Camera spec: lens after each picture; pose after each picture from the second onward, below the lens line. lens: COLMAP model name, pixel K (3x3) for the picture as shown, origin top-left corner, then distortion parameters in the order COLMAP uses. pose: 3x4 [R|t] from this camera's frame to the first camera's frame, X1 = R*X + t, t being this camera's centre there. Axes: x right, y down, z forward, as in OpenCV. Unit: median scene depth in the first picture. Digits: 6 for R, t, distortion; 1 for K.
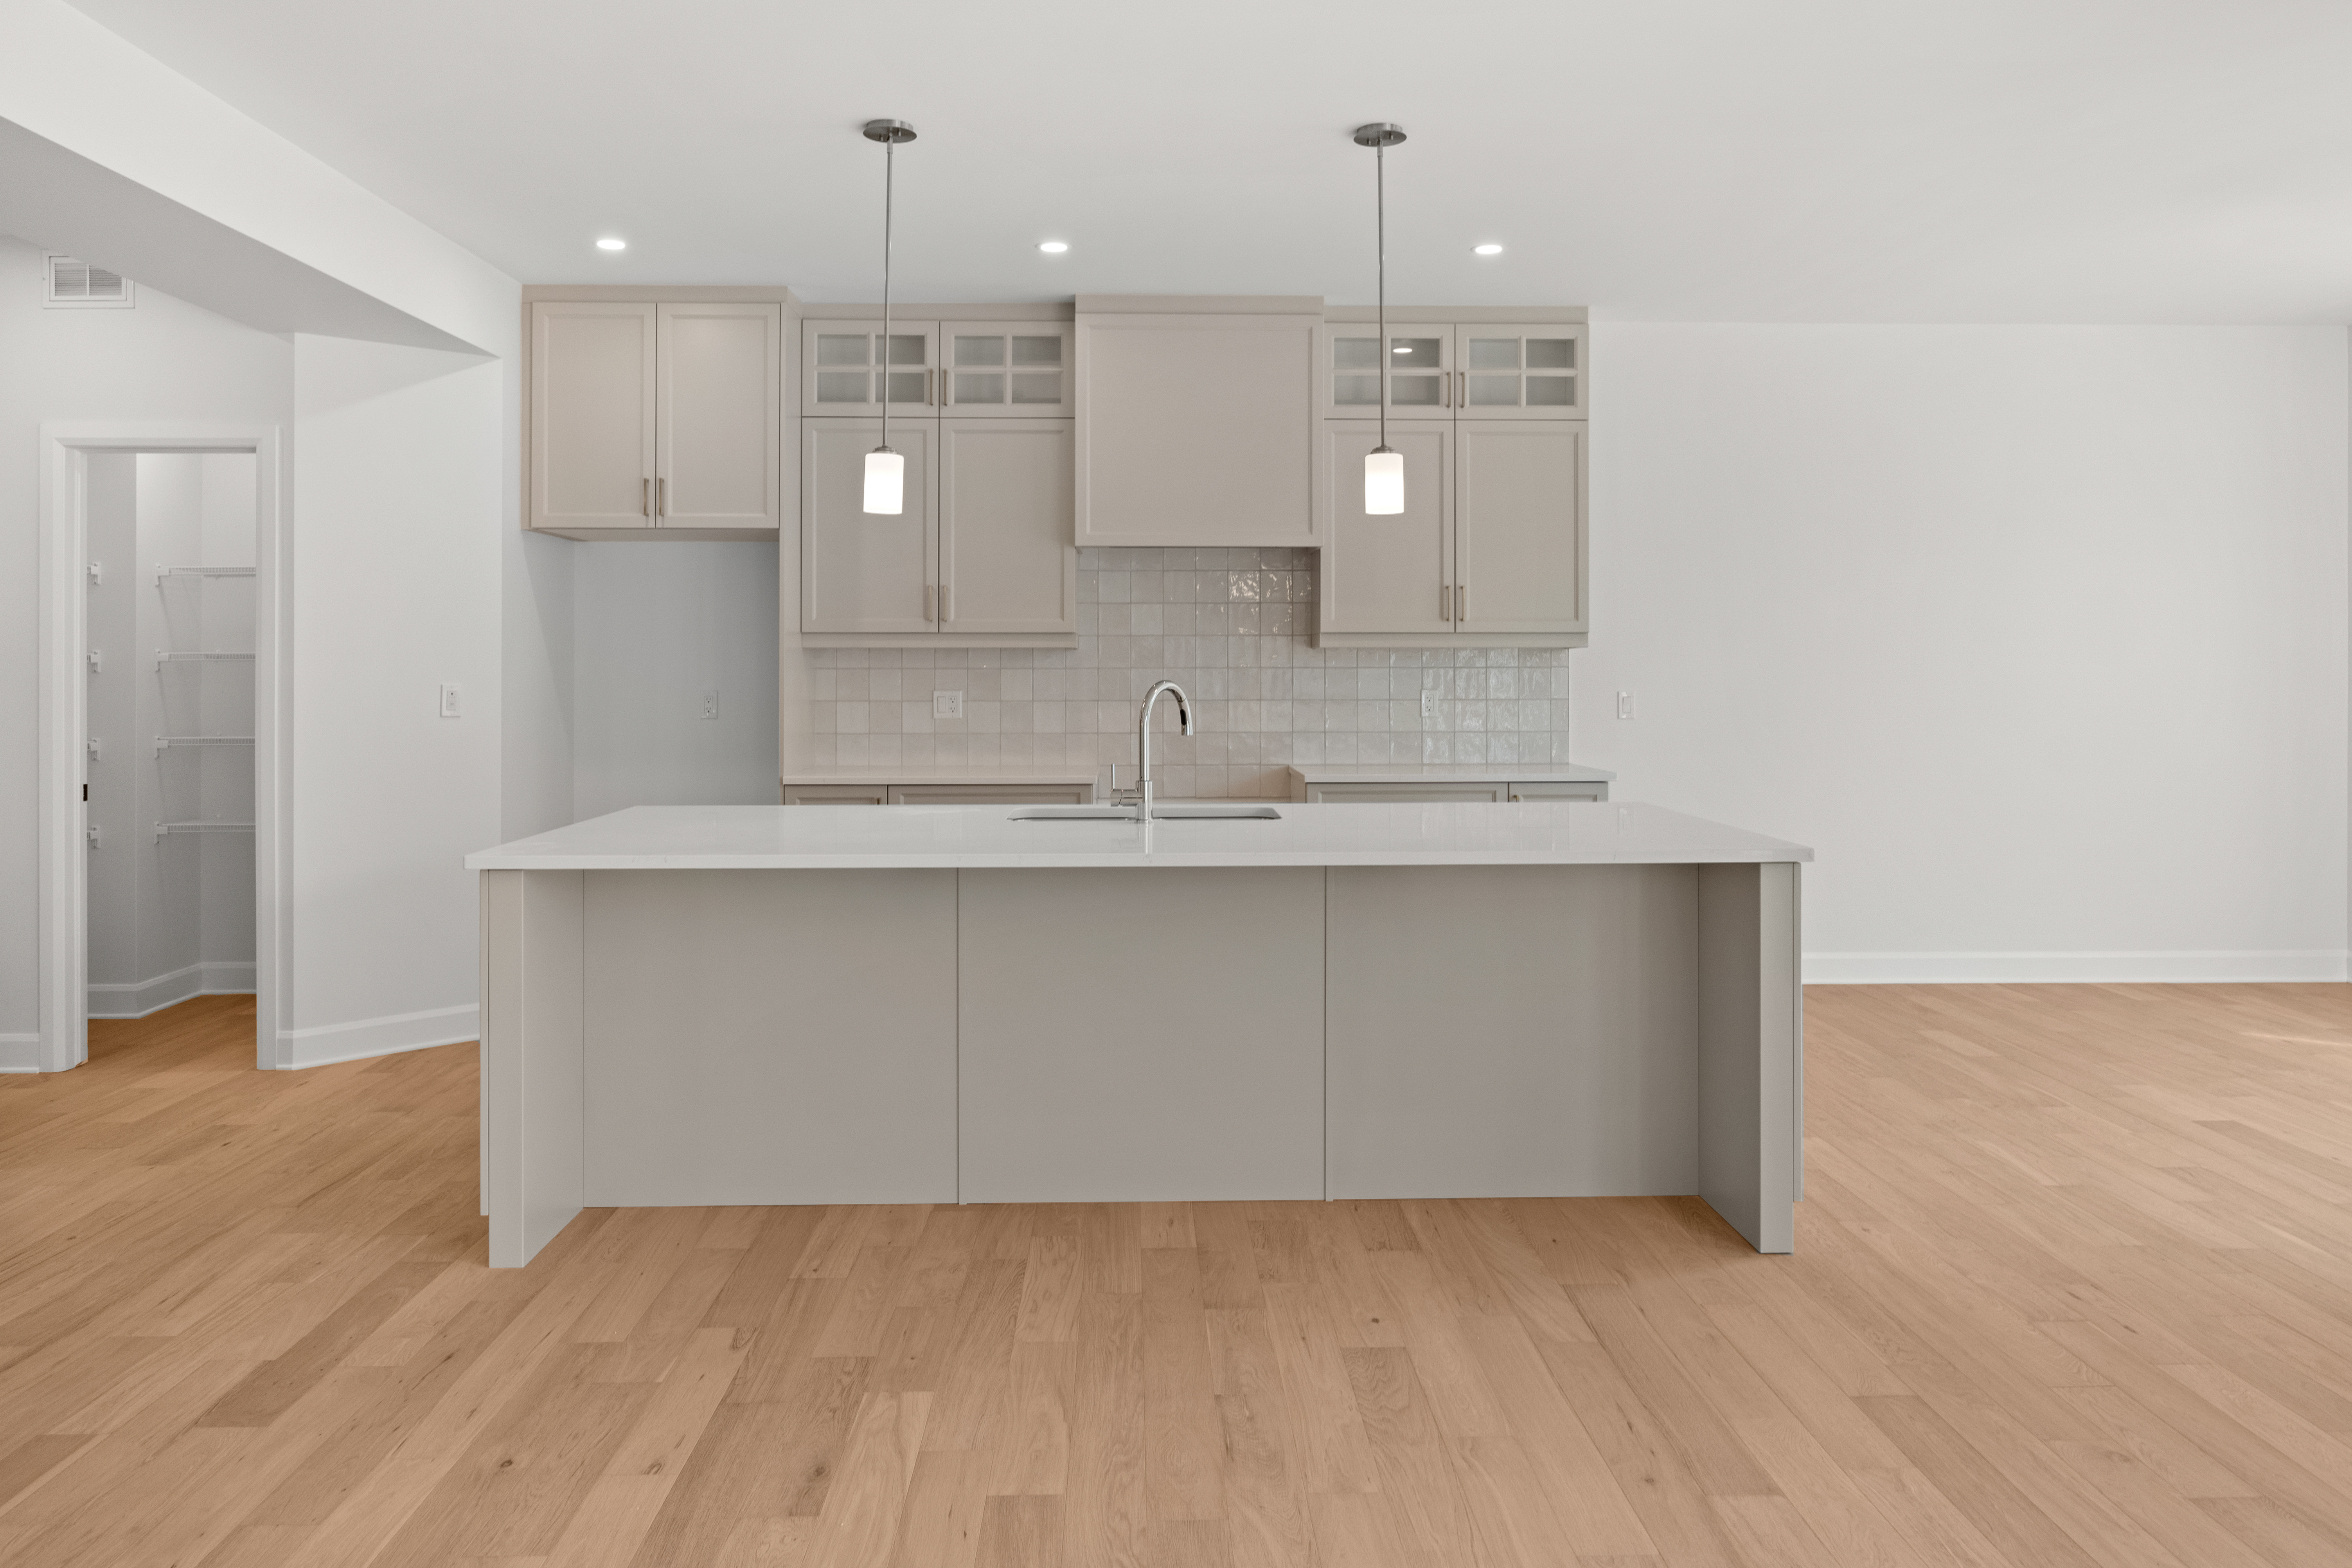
lens RADIAL K [[1620.7, 0, 1176.0], [0, 1620.7, 784.0], [0, 0, 1]] dist [0.010293, 0.003269]
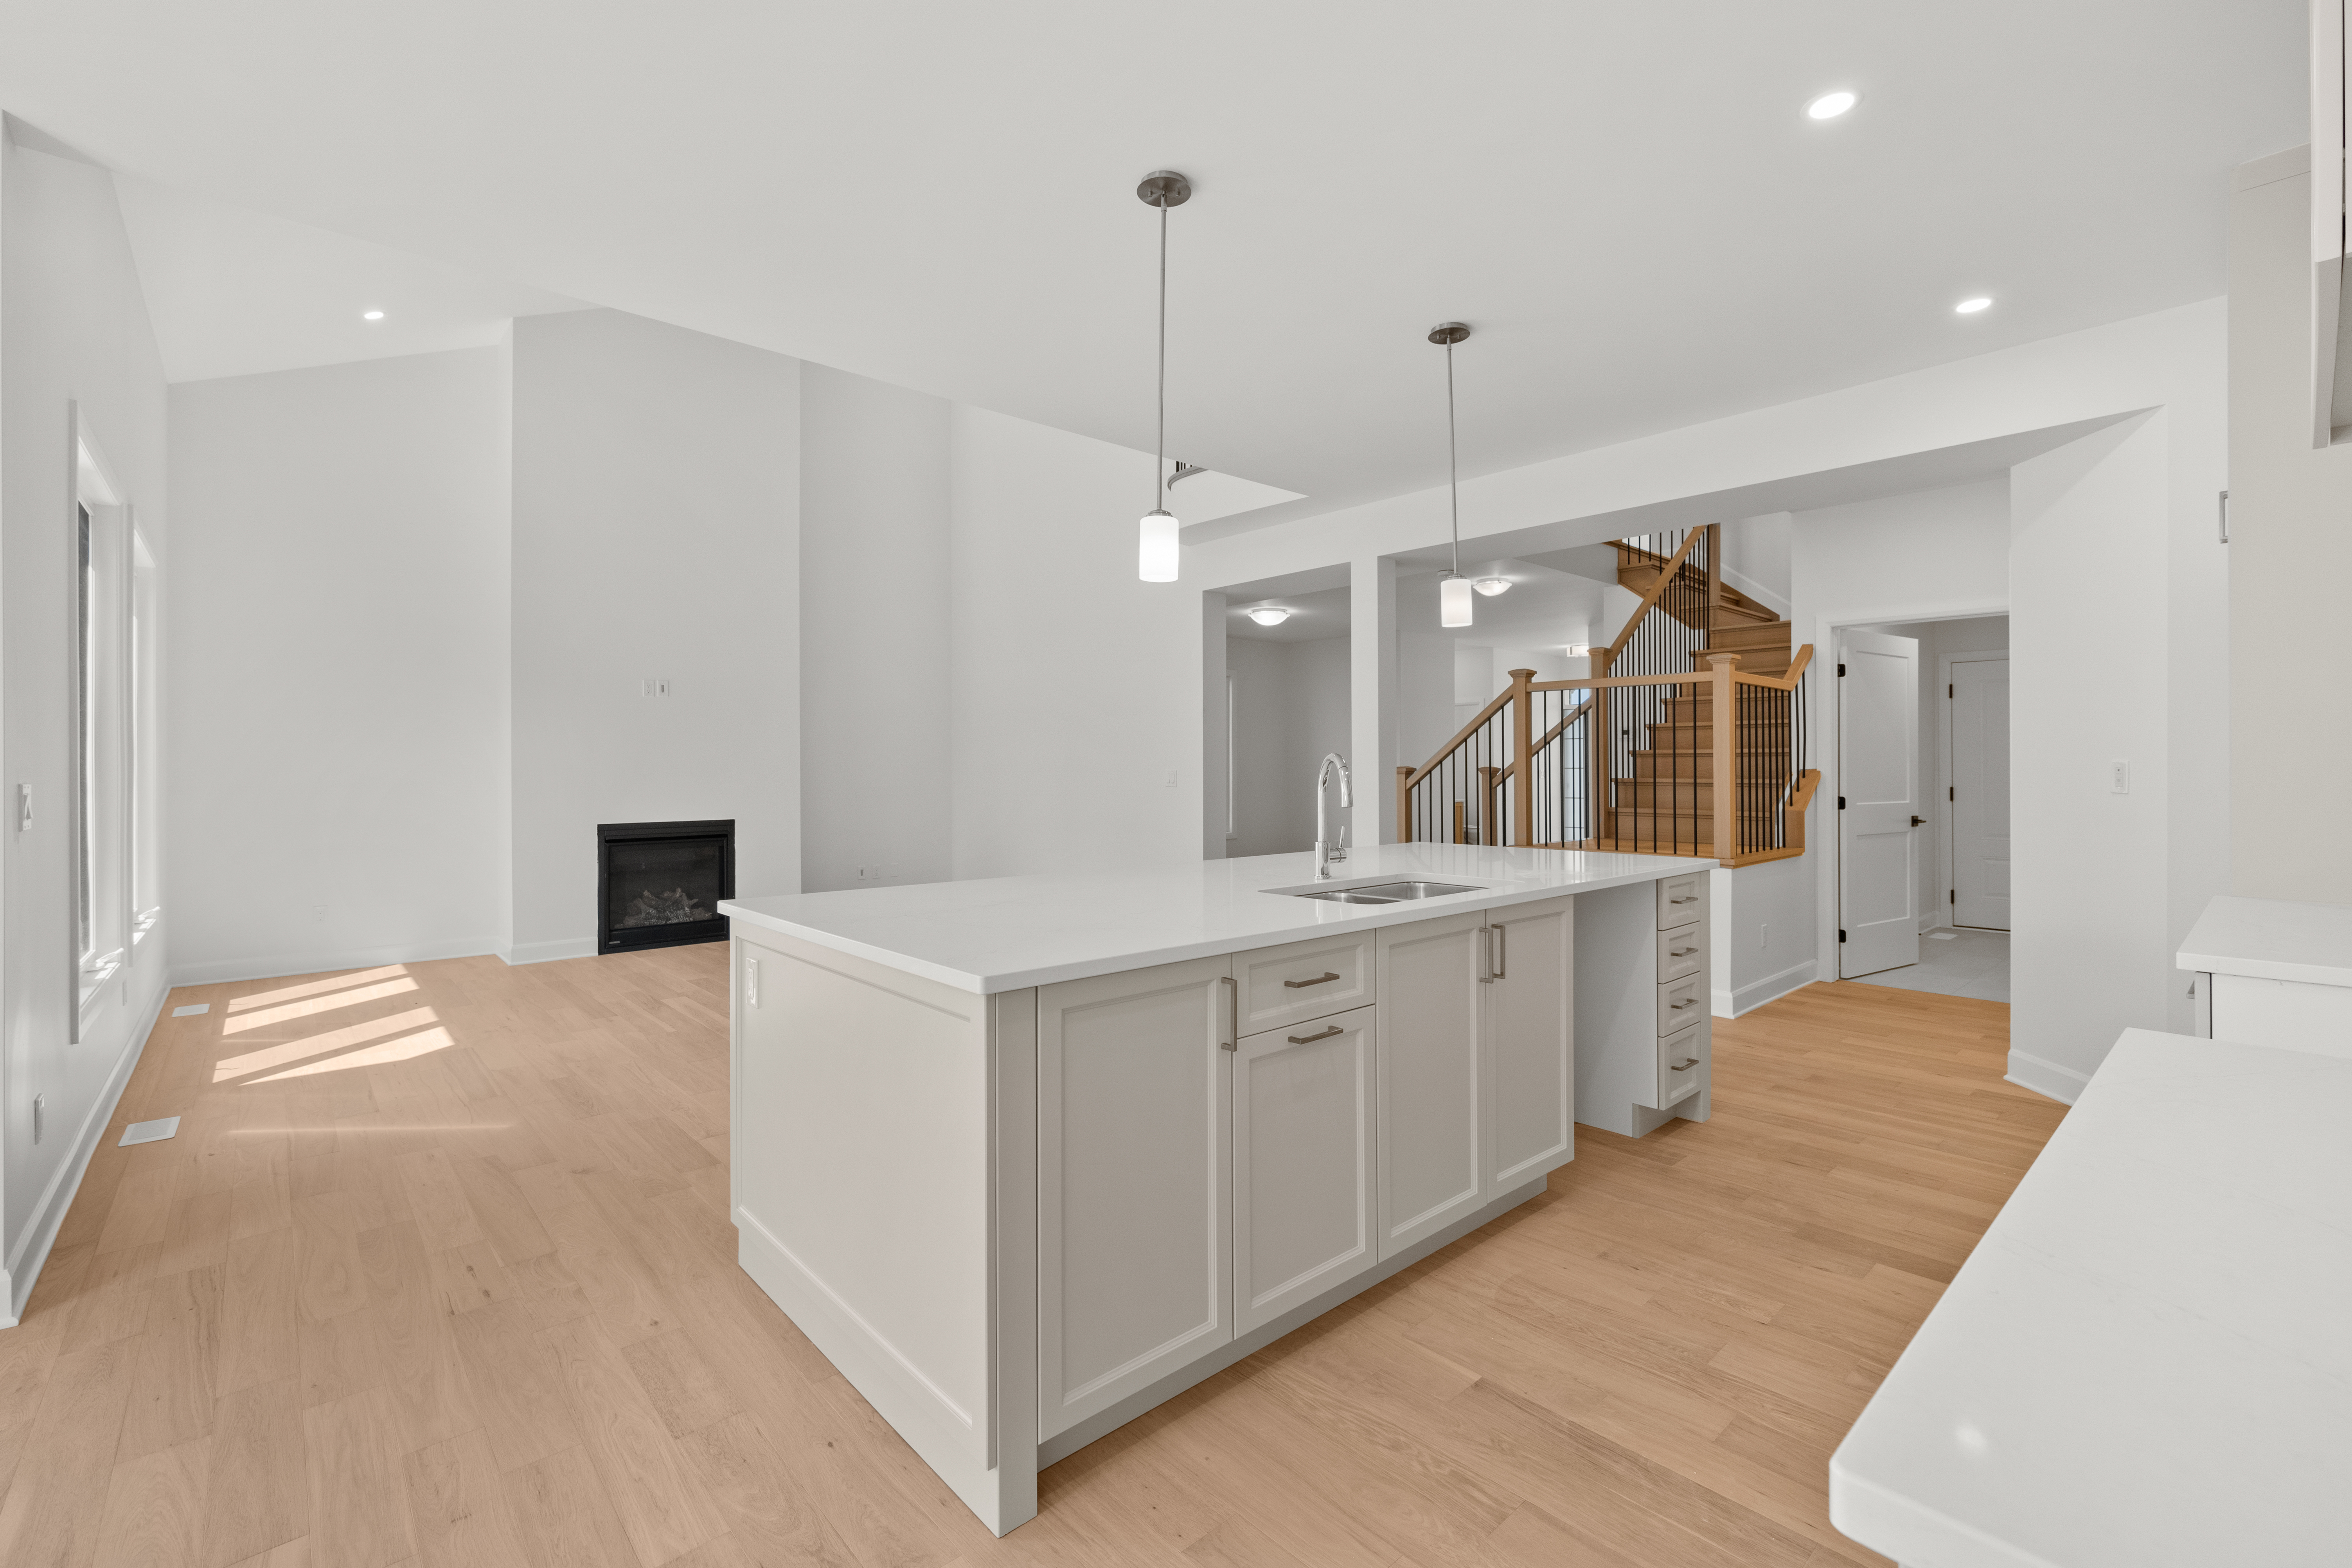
lens RADIAL K [[1008.7, 0, 1174.0], [0, 1008.7, 776.1], [0, 0, 1]] dist [0.000685, 0.000056]
pose [[-0.763375, 0.008248, -0.645903, 0.344626], [-0.046119, 0.996671, 0.067234, -0.058516], [0.644307, 0.081113, -0.760453, 0.976565]]
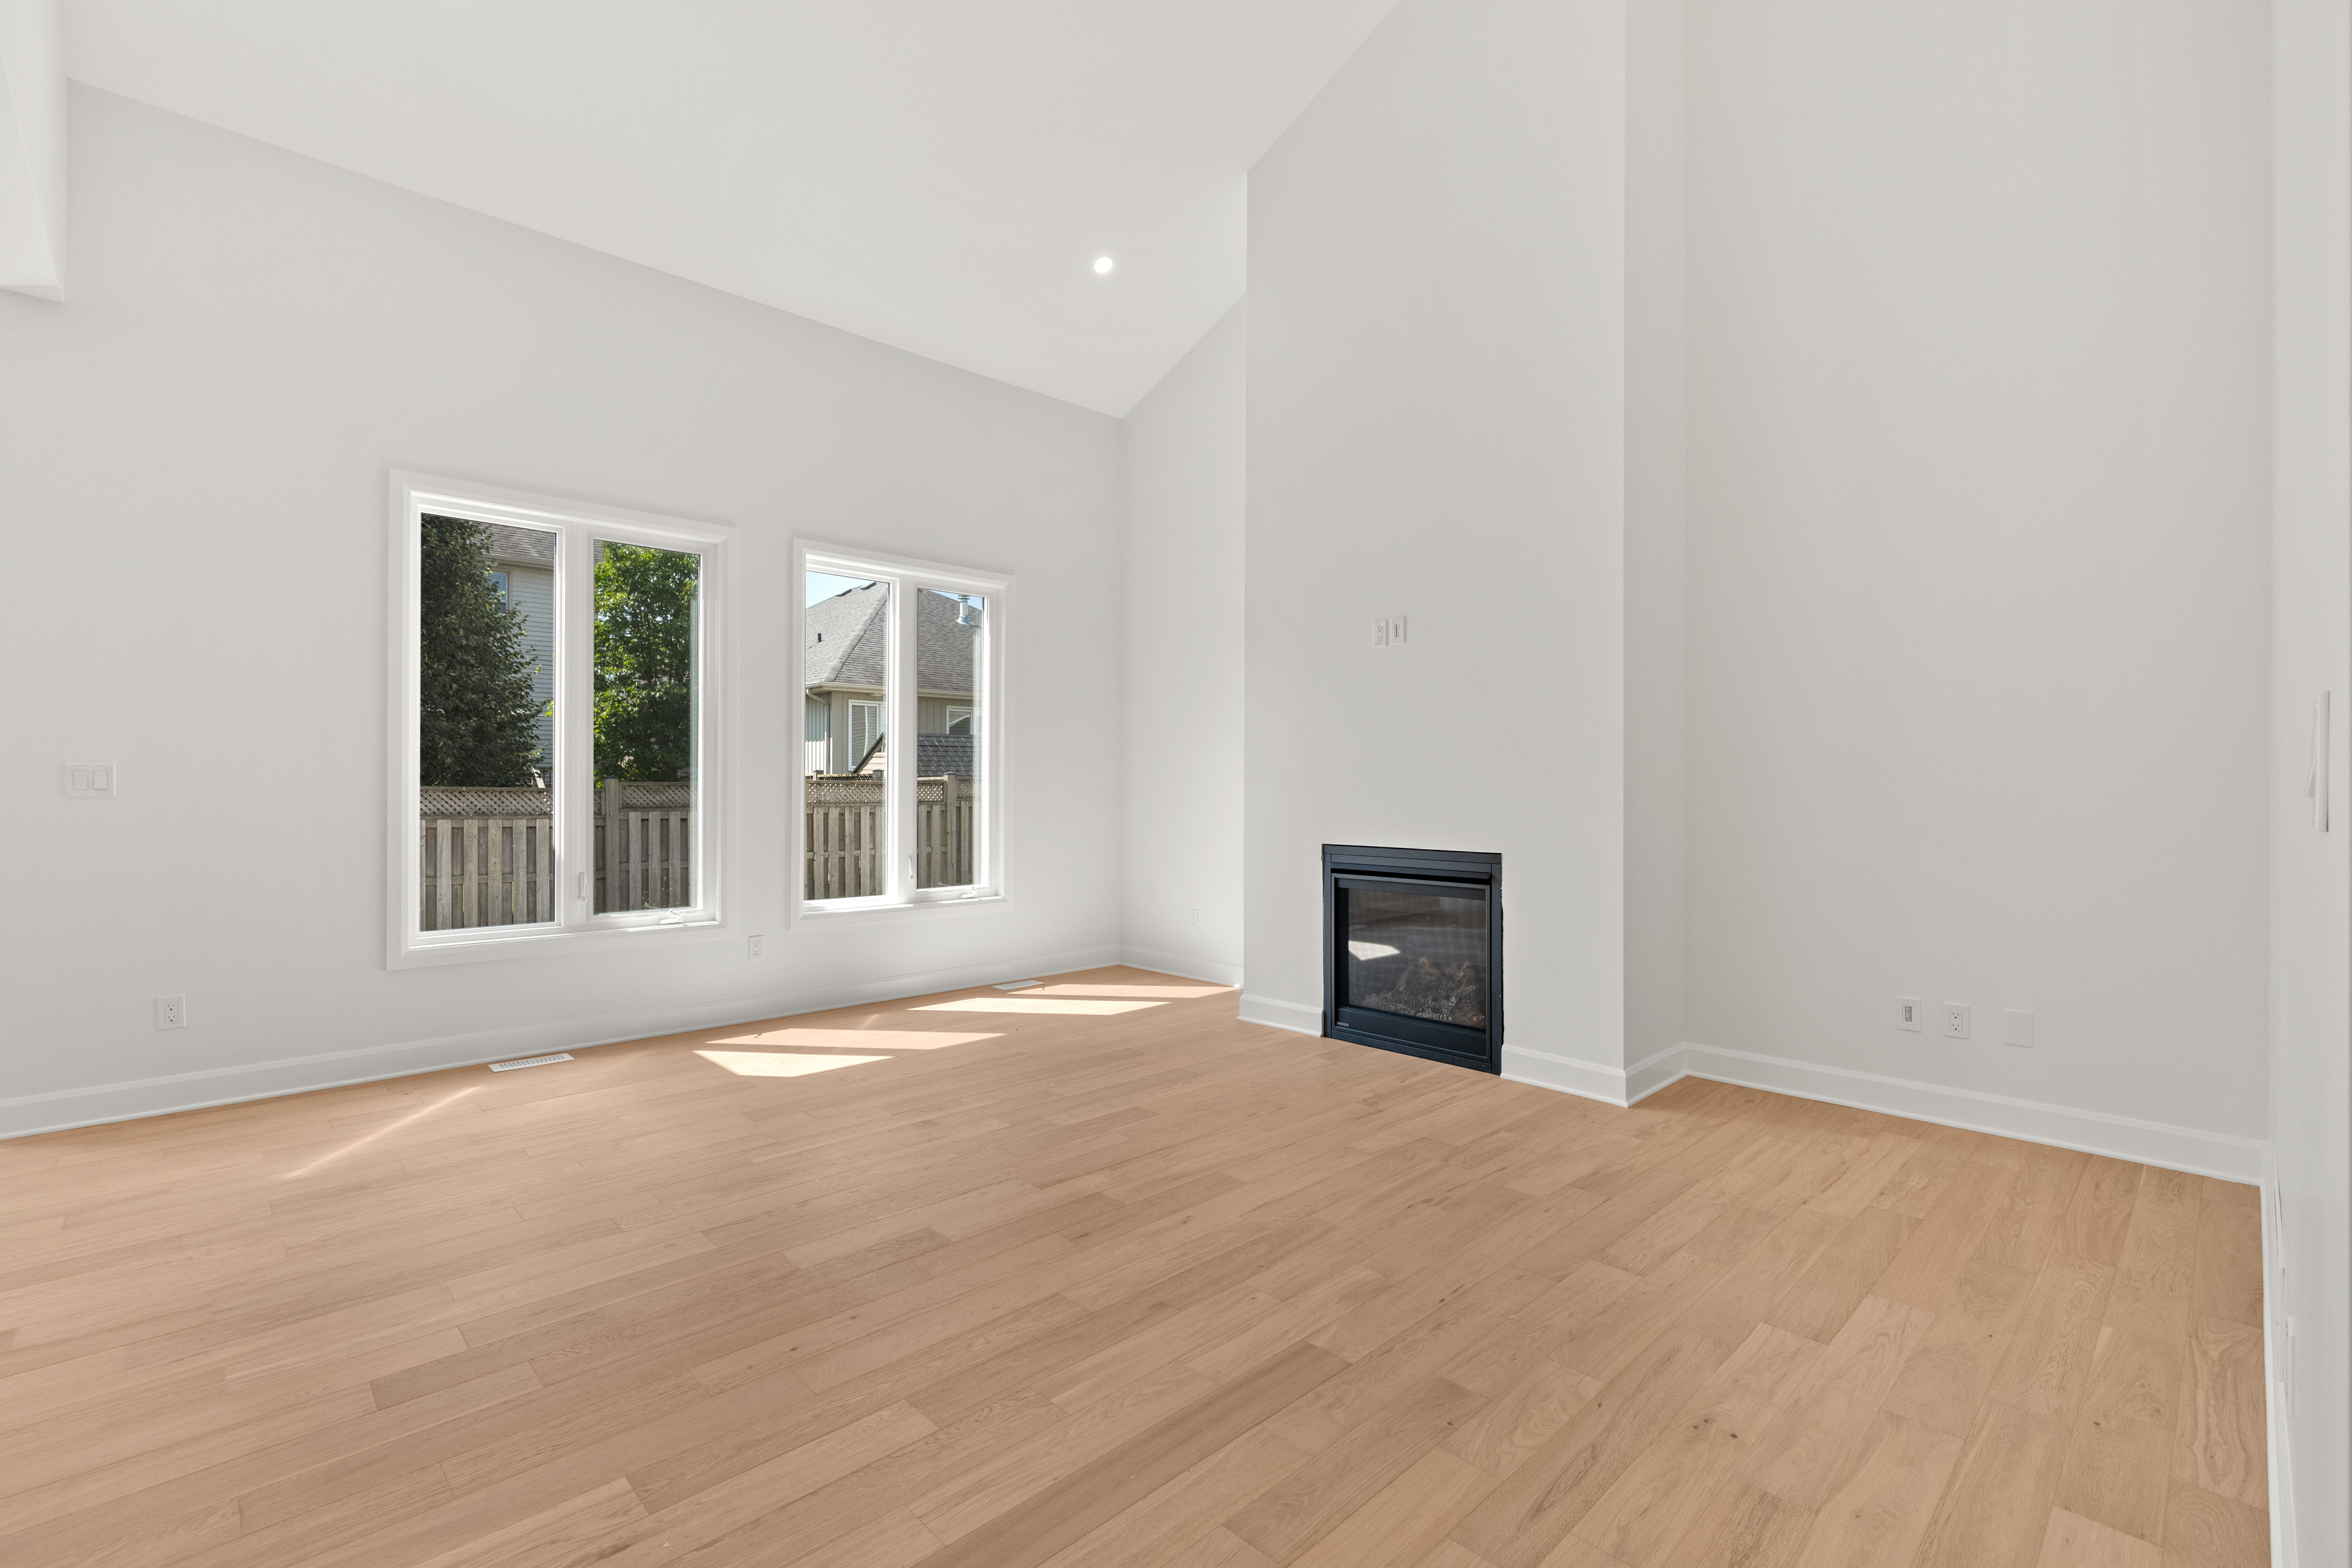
lens RADIAL K [[1038.5, 0, 1192.1], [0, 1038.5, 777.1], [0, 0, 1]] dist [-0.000670, -0.000129]
pose [[-0.677175, 0.005141, 0.735804, -0.349758], [0.057360, 0.997301, 0.045822, 0.003783], [-0.733582, 0.073235, -0.675643, 0.358412]]
